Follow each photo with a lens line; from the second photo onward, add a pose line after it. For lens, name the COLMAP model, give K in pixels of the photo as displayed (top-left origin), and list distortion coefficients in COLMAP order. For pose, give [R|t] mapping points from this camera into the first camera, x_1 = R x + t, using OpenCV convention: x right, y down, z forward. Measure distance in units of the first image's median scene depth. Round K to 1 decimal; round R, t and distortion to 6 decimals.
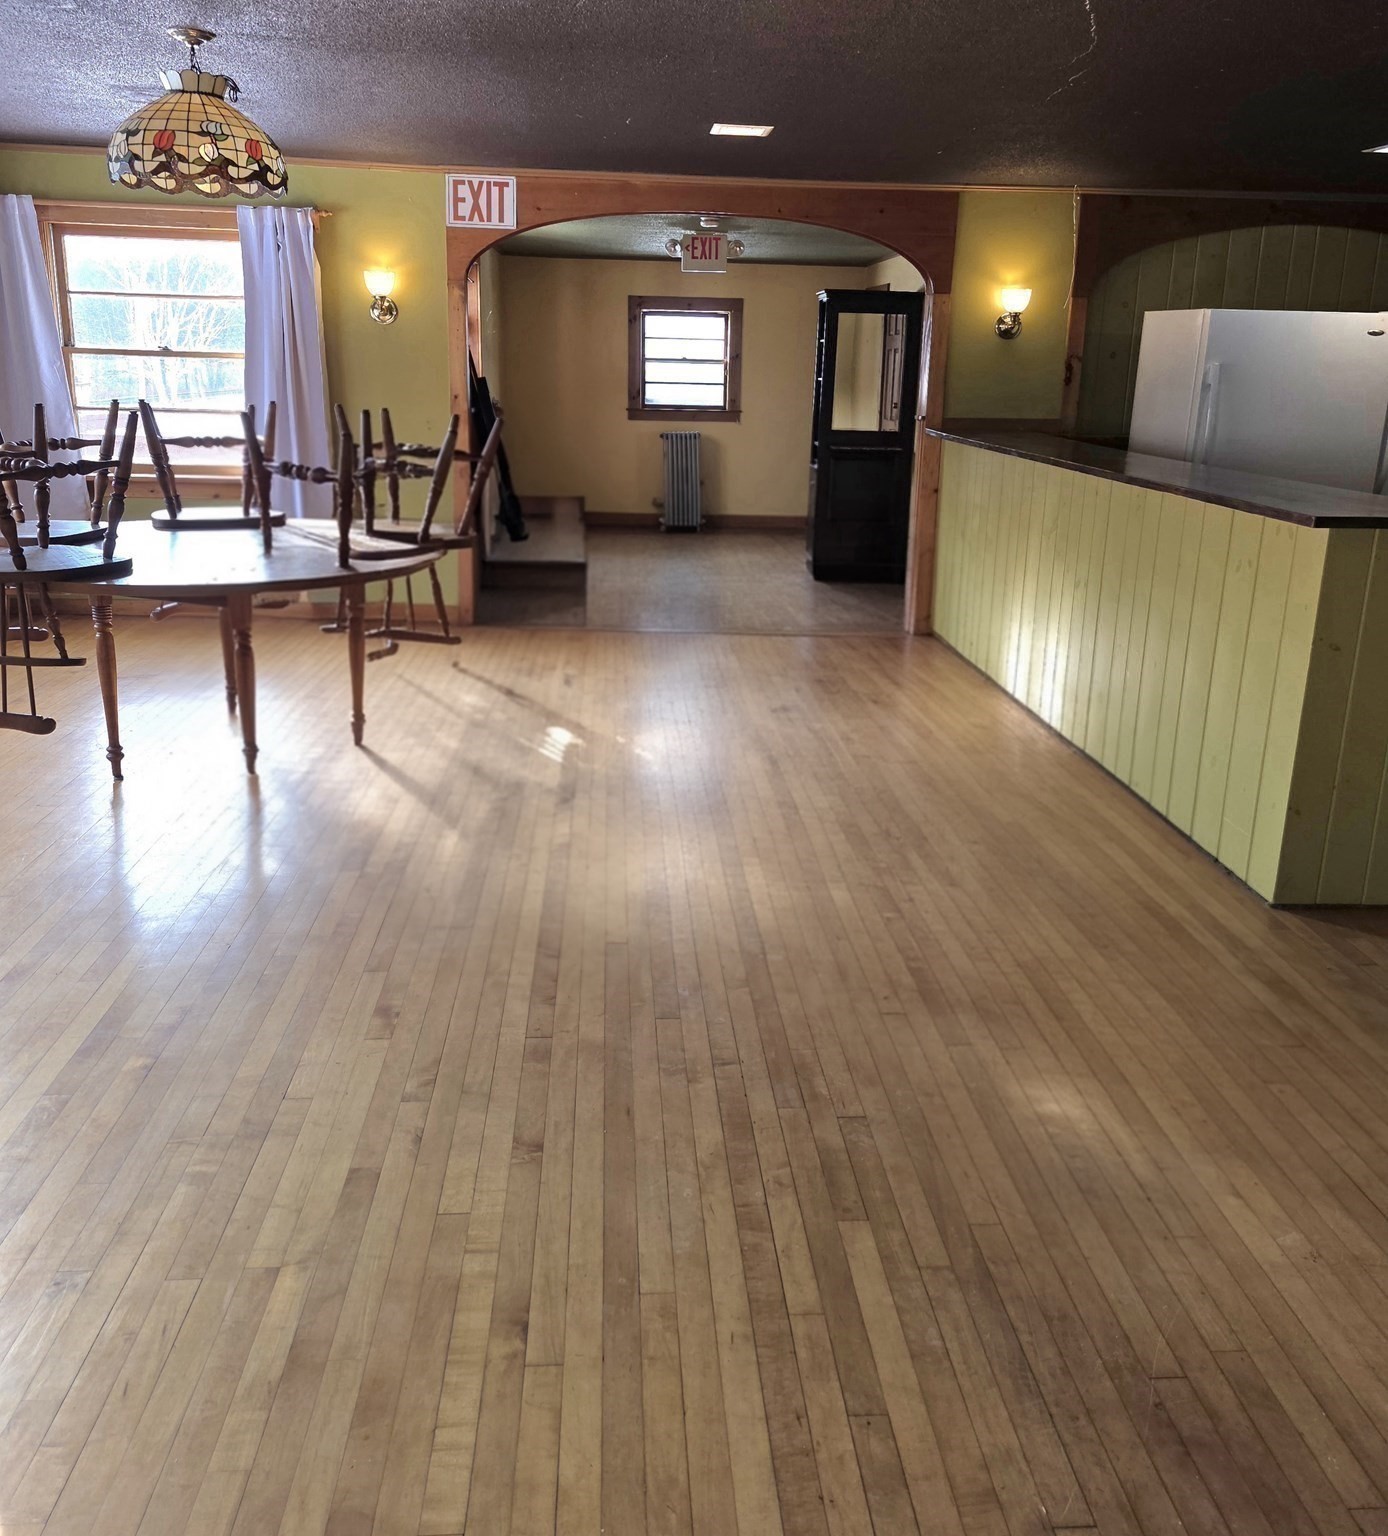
lens RADIAL K [[1279.2, 0, 694.6], [0, 1279.2, 677.8], [0, 0, 1]] dist [0.037698, 0.008697]
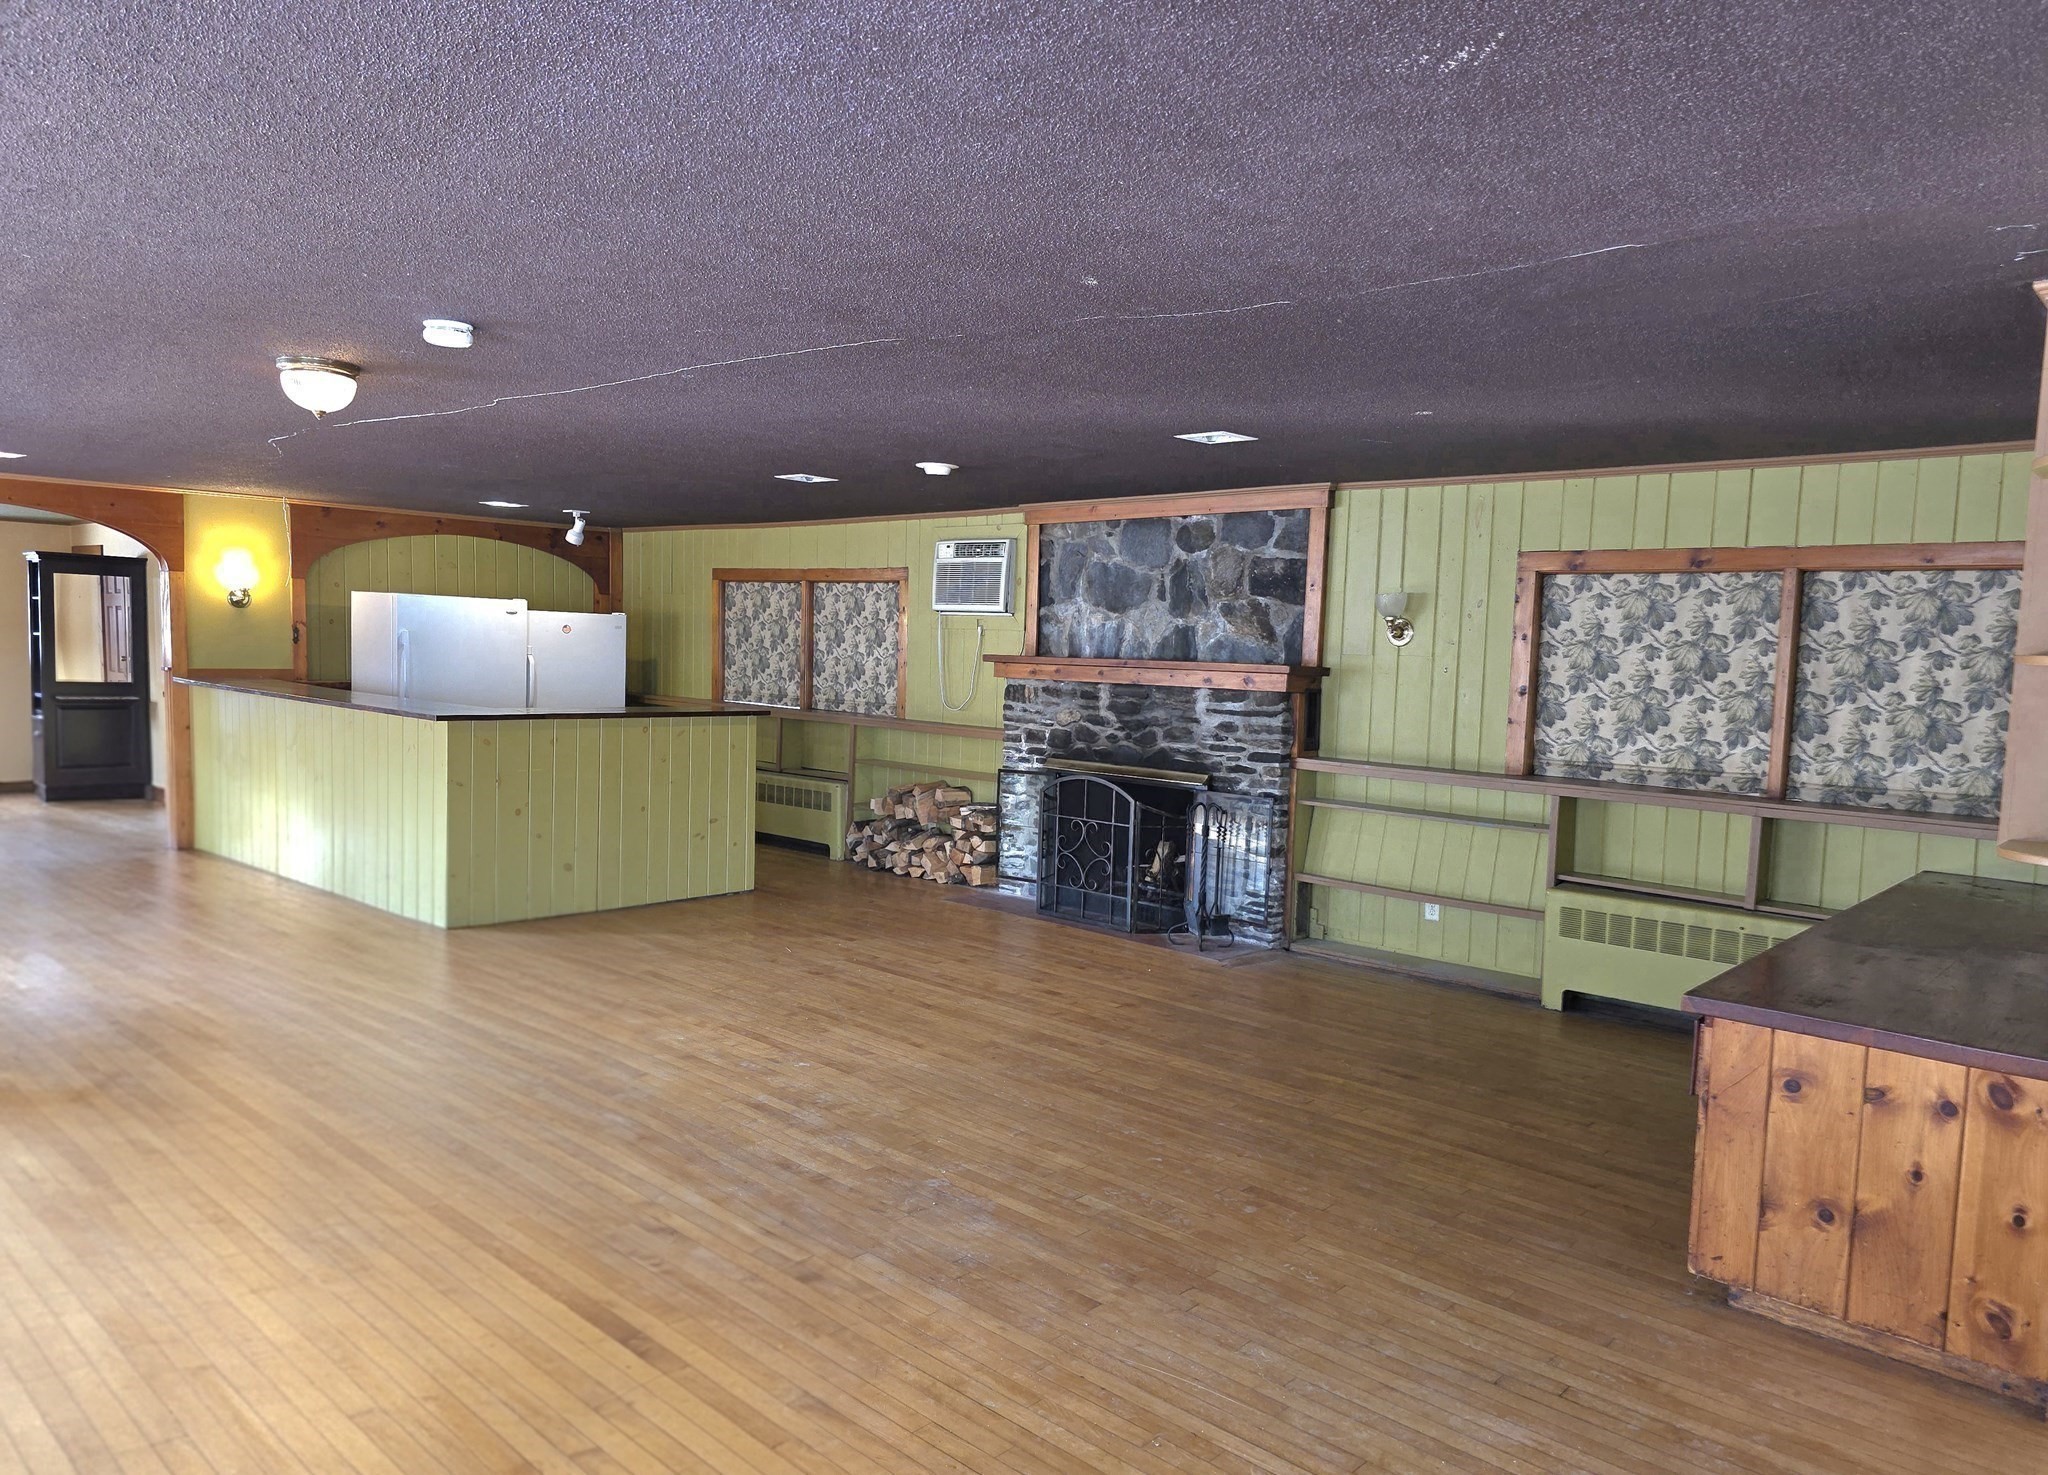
lens RADIAL K [[1366.7, 0, 1043.9], [0, 1366.7, 767.2], [0, 0, 1]] dist [0.061369, -0.051105]
pose [[0.724788, -0.061482, 0.686224, -0.132413], [0.148749, 0.986484, -0.068725, 0.105909], [-0.672723, 0.151887, 0.724137, -0.508452]]
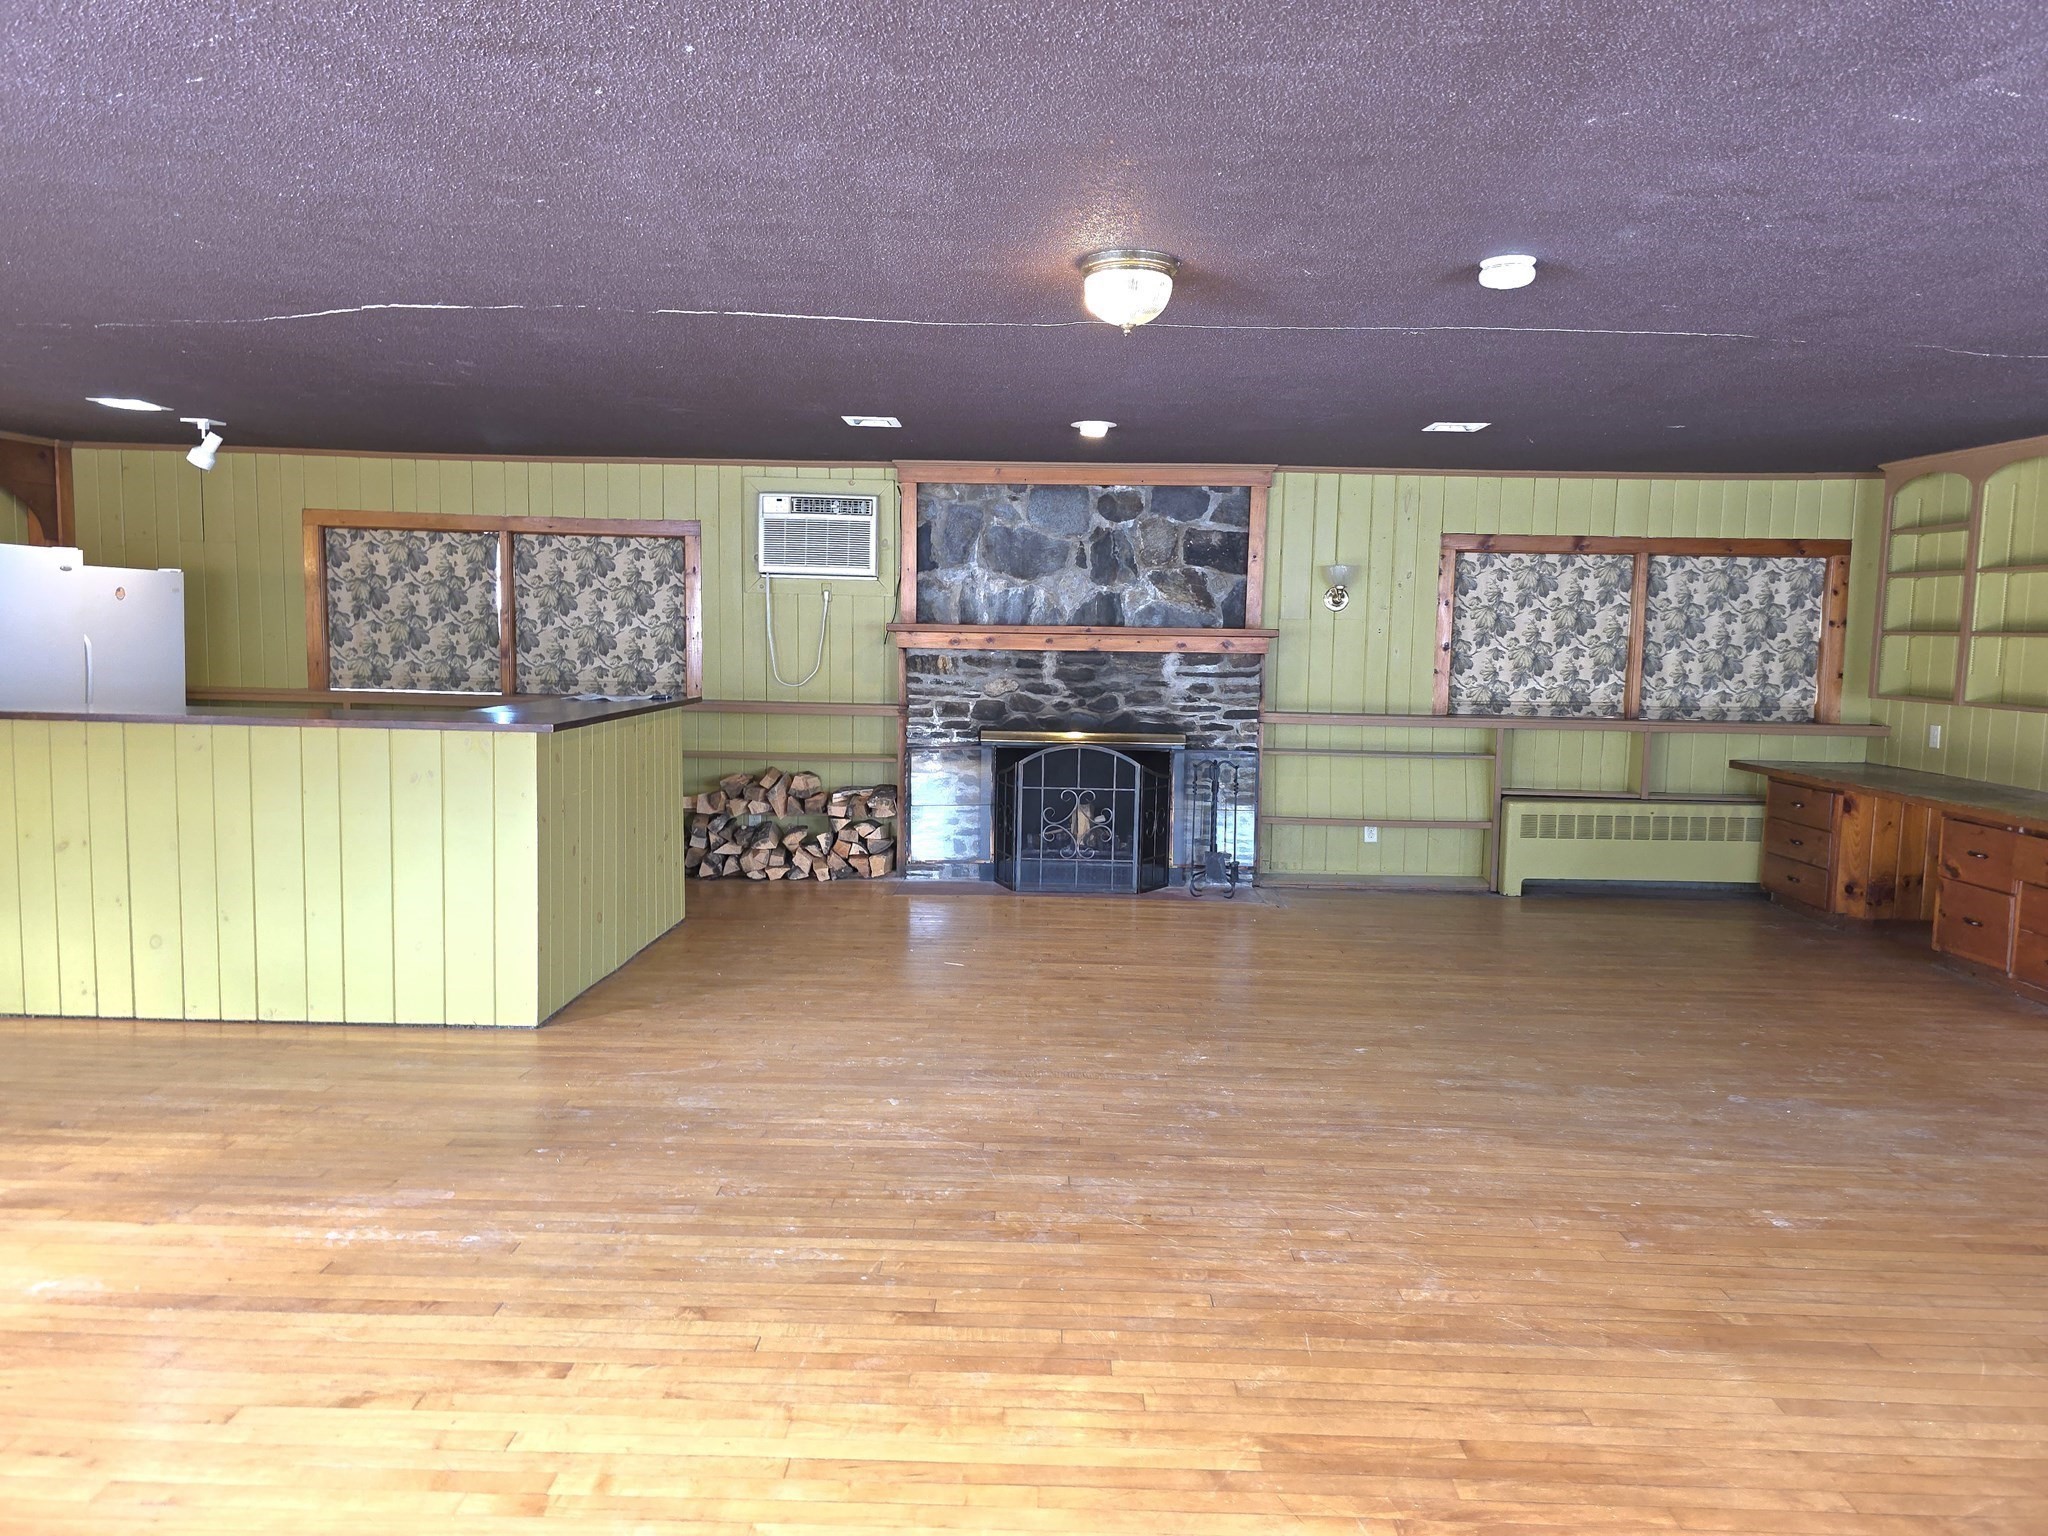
lens RADIAL K [[1367.3, 0, 1041.9], [0, 1367.3, 756.2], [0, 0, 1]] dist [0.050958, -0.013871]
pose [[0.084277, -0.119198, 0.989287, -0.426335], [0.220218, 0.970498, 0.098174, -0.056421], [-0.971803, 0.209585, 0.108040, 0.152479]]
